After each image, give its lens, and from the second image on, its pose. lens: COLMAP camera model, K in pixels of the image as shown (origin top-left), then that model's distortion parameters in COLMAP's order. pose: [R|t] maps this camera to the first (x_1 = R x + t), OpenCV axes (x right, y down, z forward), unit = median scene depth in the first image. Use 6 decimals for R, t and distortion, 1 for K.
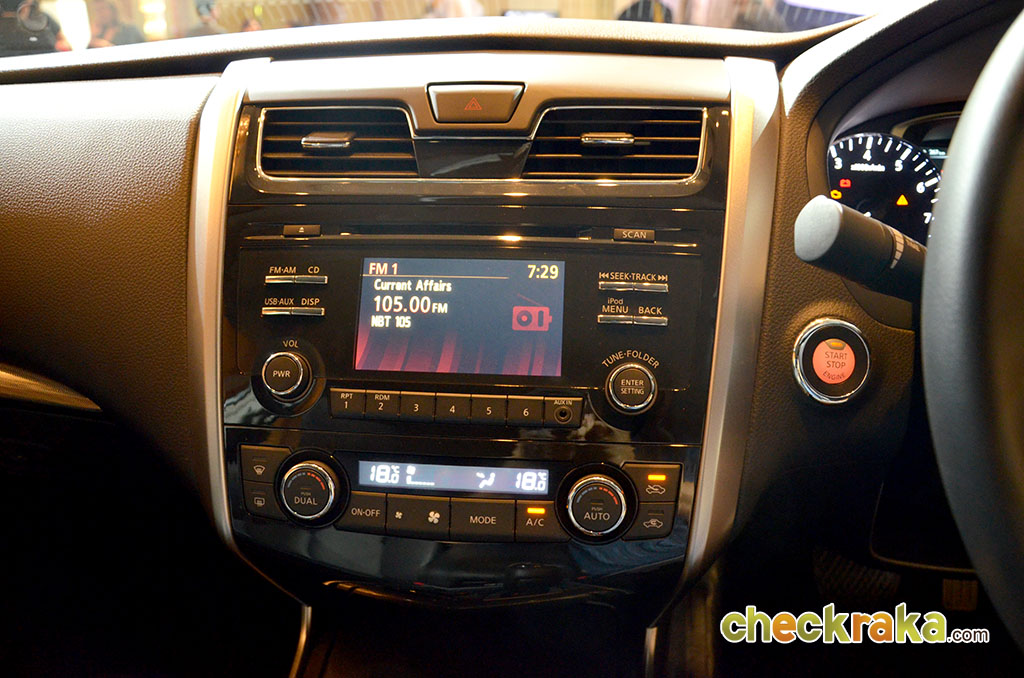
lens RADIAL K [[761.4, 0, 512.0], [0, 761.4, 339.0], [0, 0, 1]] dist [-0.083954, -0.000016]
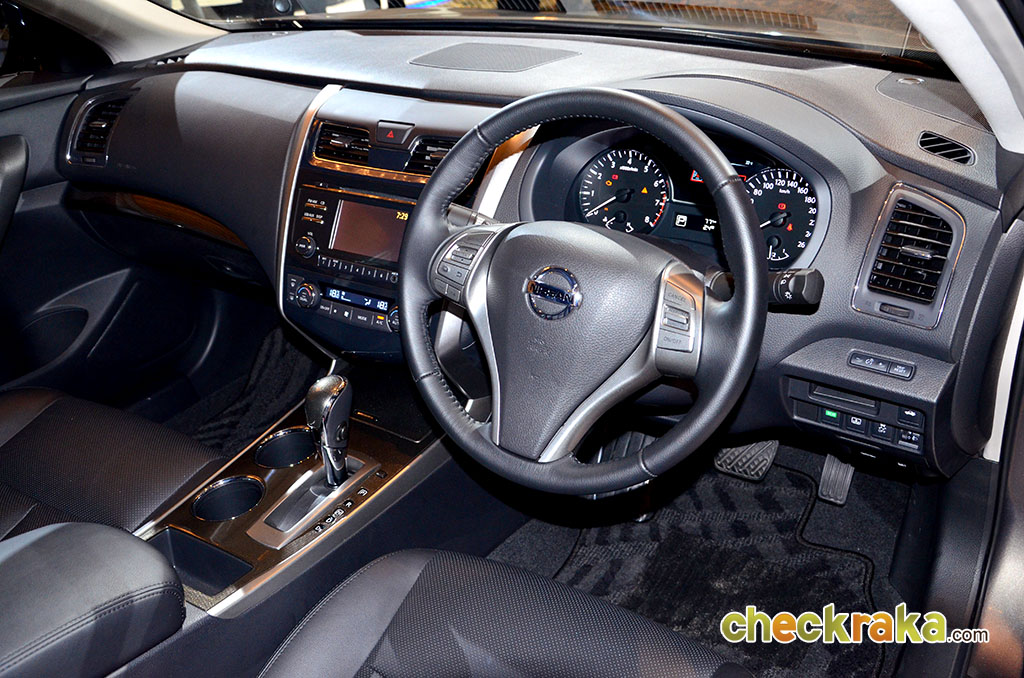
lens RADIAL K [[964.1, 0, 512.0], [0, 964.1, 339.0], [0, 0, 1]] dist [0.002142, 0.002481]
pose [[0.894280, 0.167849, -0.414838, 1.224380], [-0.109507, 0.980891, 0.160815, -0.175088], [0.433904, -0.098386, 0.895571, -1.130209]]
